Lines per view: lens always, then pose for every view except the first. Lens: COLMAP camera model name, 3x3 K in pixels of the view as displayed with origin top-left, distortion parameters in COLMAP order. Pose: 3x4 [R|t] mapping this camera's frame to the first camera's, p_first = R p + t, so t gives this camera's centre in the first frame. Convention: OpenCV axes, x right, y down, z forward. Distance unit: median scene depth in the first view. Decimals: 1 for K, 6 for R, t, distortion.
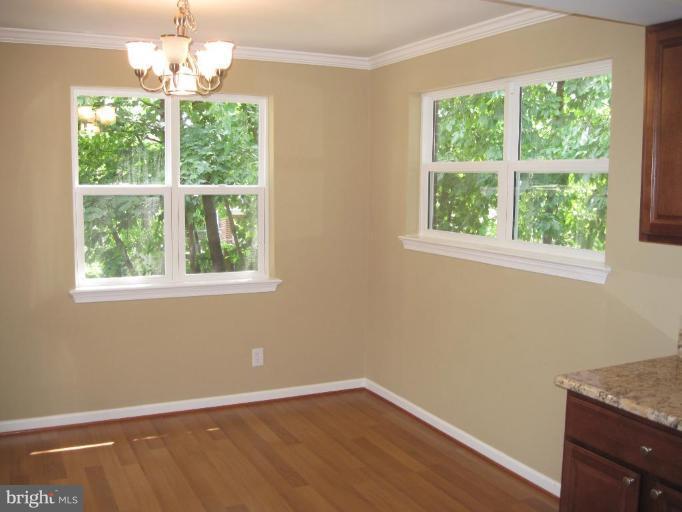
lens RADIAL K [[700.1, 0, 341.0], [0, 700.1, 256.0], [0, 0, 1]] dist [-0.113983, 0.022562]
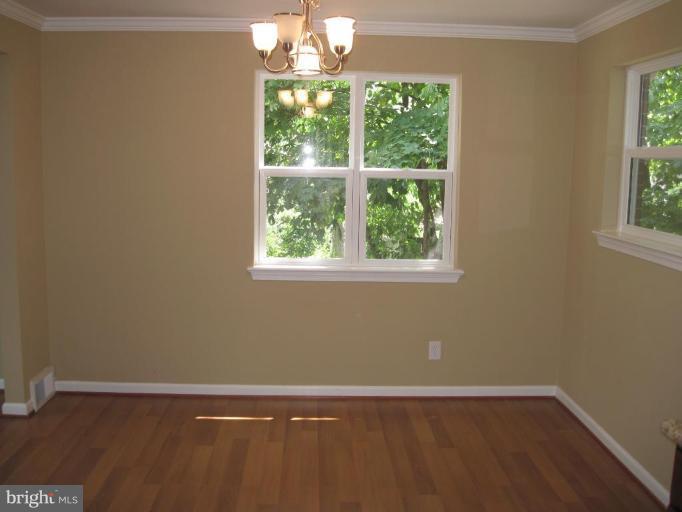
lens RADIAL K [[700.1, 0, 341.0], [0, 700.1, 256.0], [0, 0, 1]] dist [-0.113983, 0.022562]
pose [[0.912455, 0.062045, -0.404445, 0.148606], [-0.053103, 0.998034, 0.033302, -0.009173], [0.405716, -0.008909, 0.913956, 0.082606]]
